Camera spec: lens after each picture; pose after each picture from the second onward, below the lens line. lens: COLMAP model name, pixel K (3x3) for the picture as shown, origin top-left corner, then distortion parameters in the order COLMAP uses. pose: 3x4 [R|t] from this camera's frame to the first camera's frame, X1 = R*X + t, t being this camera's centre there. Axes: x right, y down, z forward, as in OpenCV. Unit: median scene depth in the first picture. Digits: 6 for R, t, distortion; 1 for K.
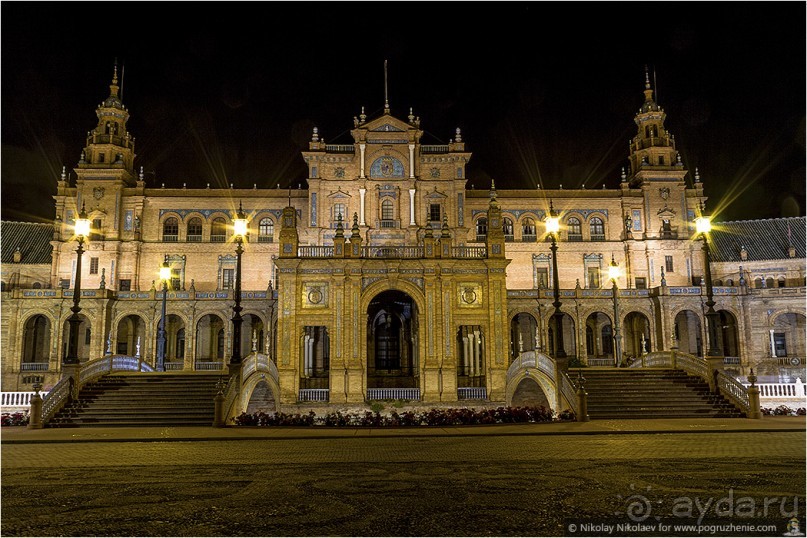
lens RADIAL K [[685.6, 0, 403.5], [0, 685.6, 269.0], [0, 0, 1]] dist [0.007272, 0.000830]
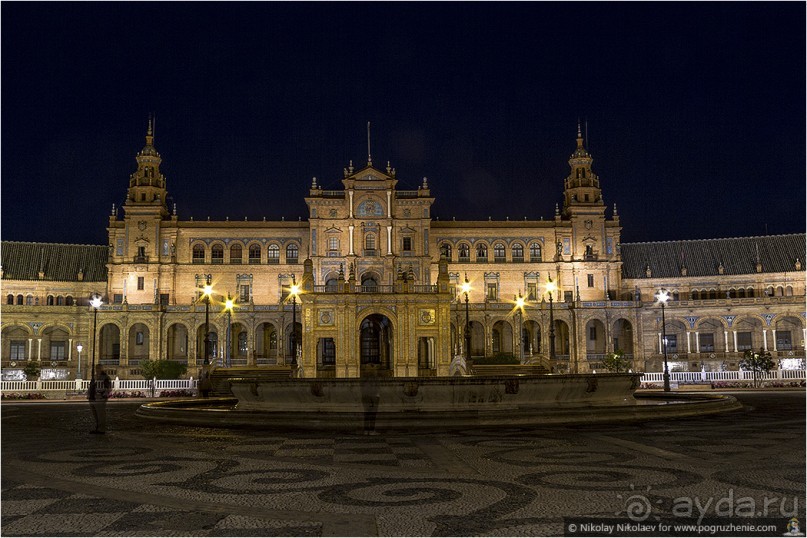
lens RADIAL K [[811.7, 0, 403.5], [0, 811.7, 269.0], [0, 0, 1]] dist [-0.020083, -0.005262]
pose [[0.999583, 0.000470, 0.028859, -0.004706], [-0.001516, 0.999342, 0.036237, -0.086959], [-0.028823, -0.036266, 0.998926, -0.519697]]
